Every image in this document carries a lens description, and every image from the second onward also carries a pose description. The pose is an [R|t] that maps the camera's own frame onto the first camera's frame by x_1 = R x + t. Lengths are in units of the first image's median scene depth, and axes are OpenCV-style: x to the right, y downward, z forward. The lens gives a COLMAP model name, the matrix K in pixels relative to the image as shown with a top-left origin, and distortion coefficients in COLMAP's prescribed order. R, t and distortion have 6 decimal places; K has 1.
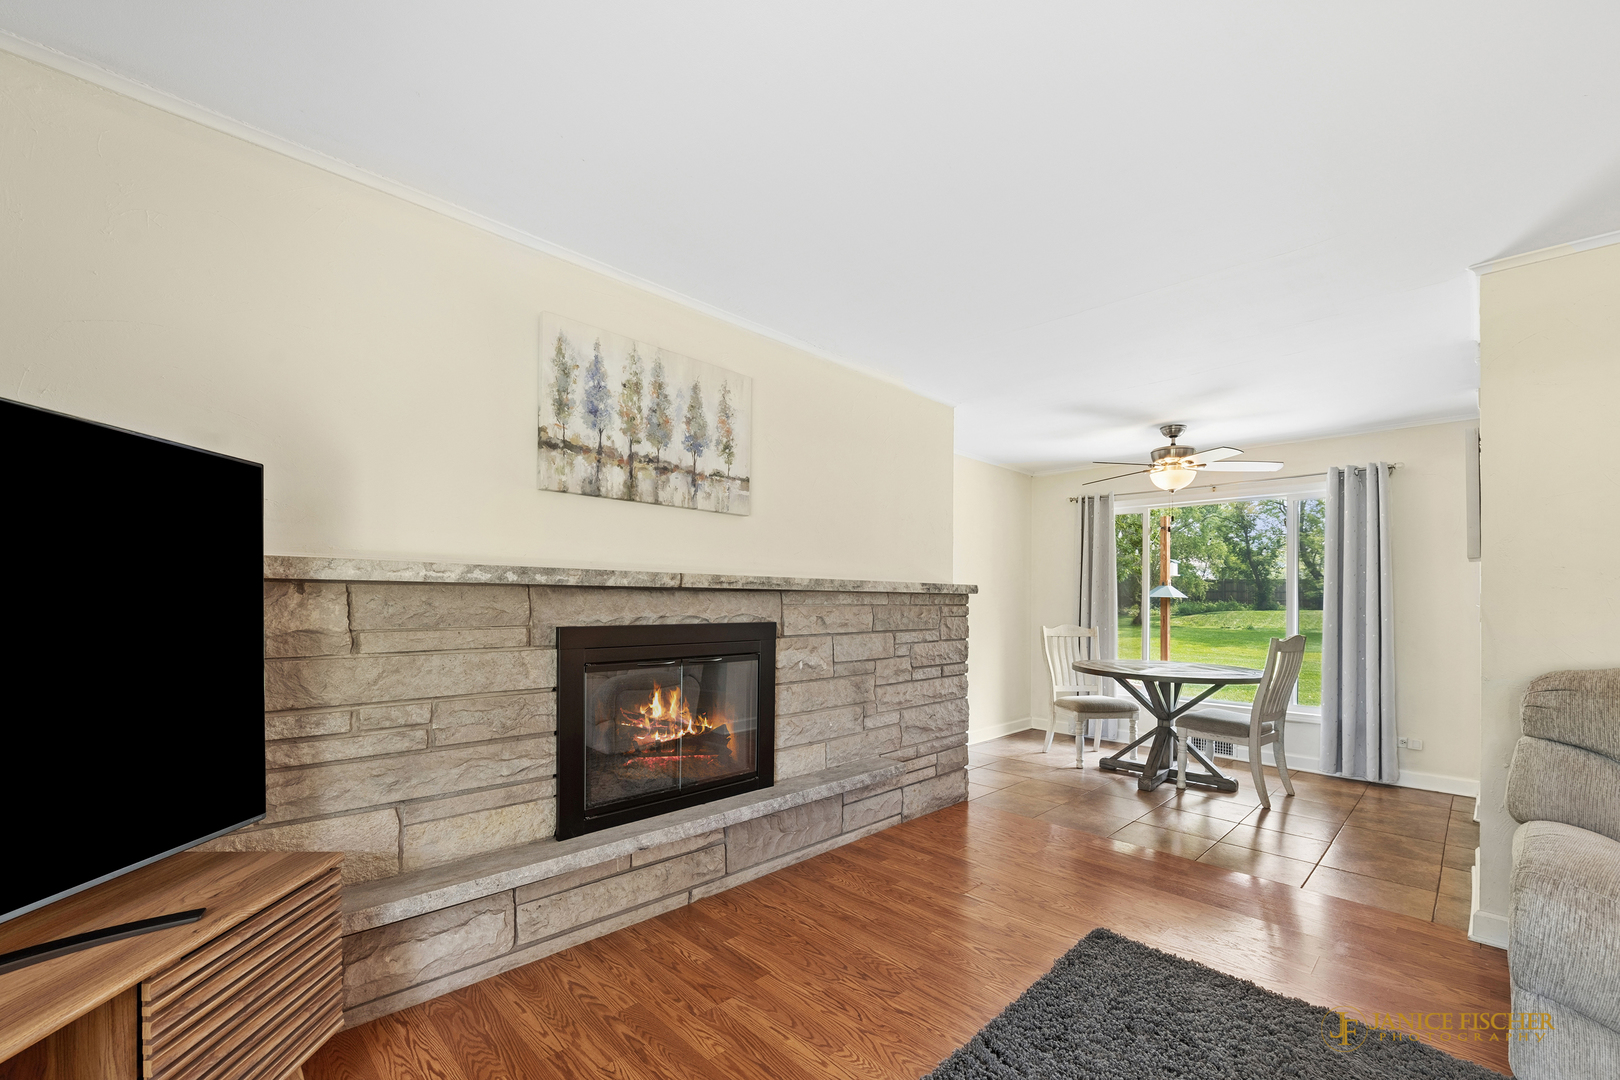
lens RADIAL K [[664.5, 0, 809.0], [0, 664.5, 599.6], [0, 0, 1]] dist [-0.000328, -0.000165]
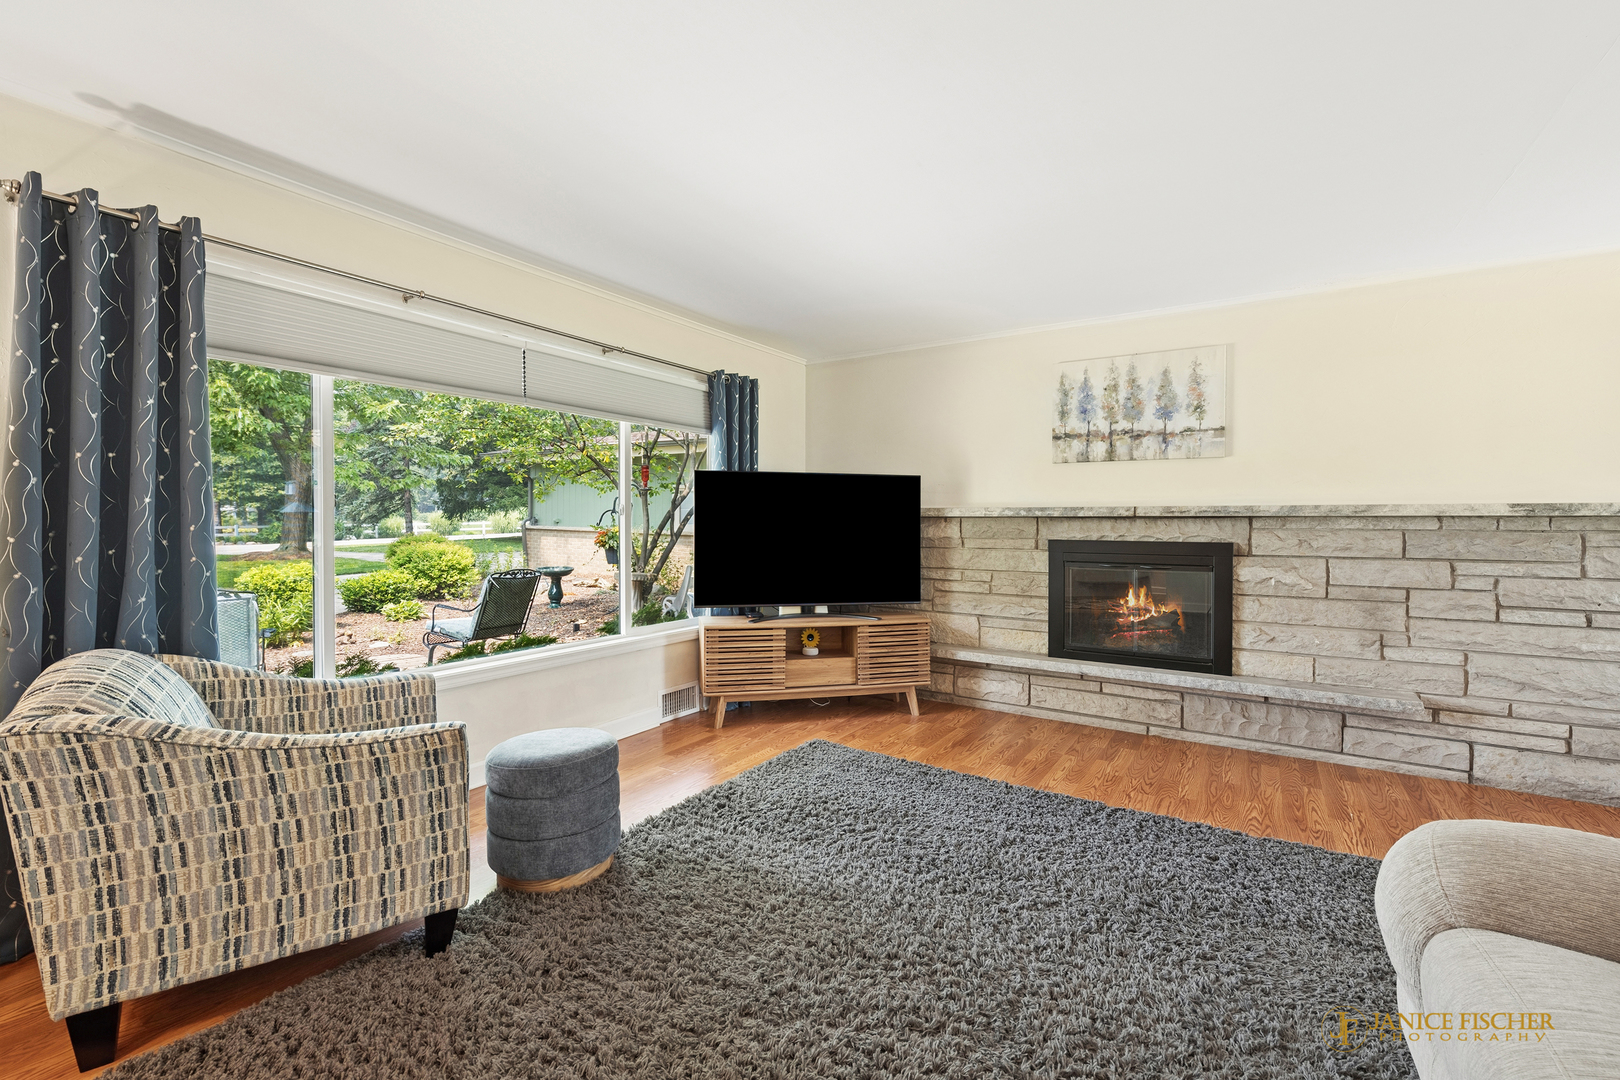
lens RADIAL K [[653.5, 0, 810.0], [0, 653.5, 540.0], [0, 0, 1]] dist [-0.002823, -0.000533]
pose [[0.210048, 0.019637, -0.977494, 1.077832], [-0.001449, 0.999803, 0.019774, 0.006982], [0.977690, -0.002737, 0.210035, -0.015099]]
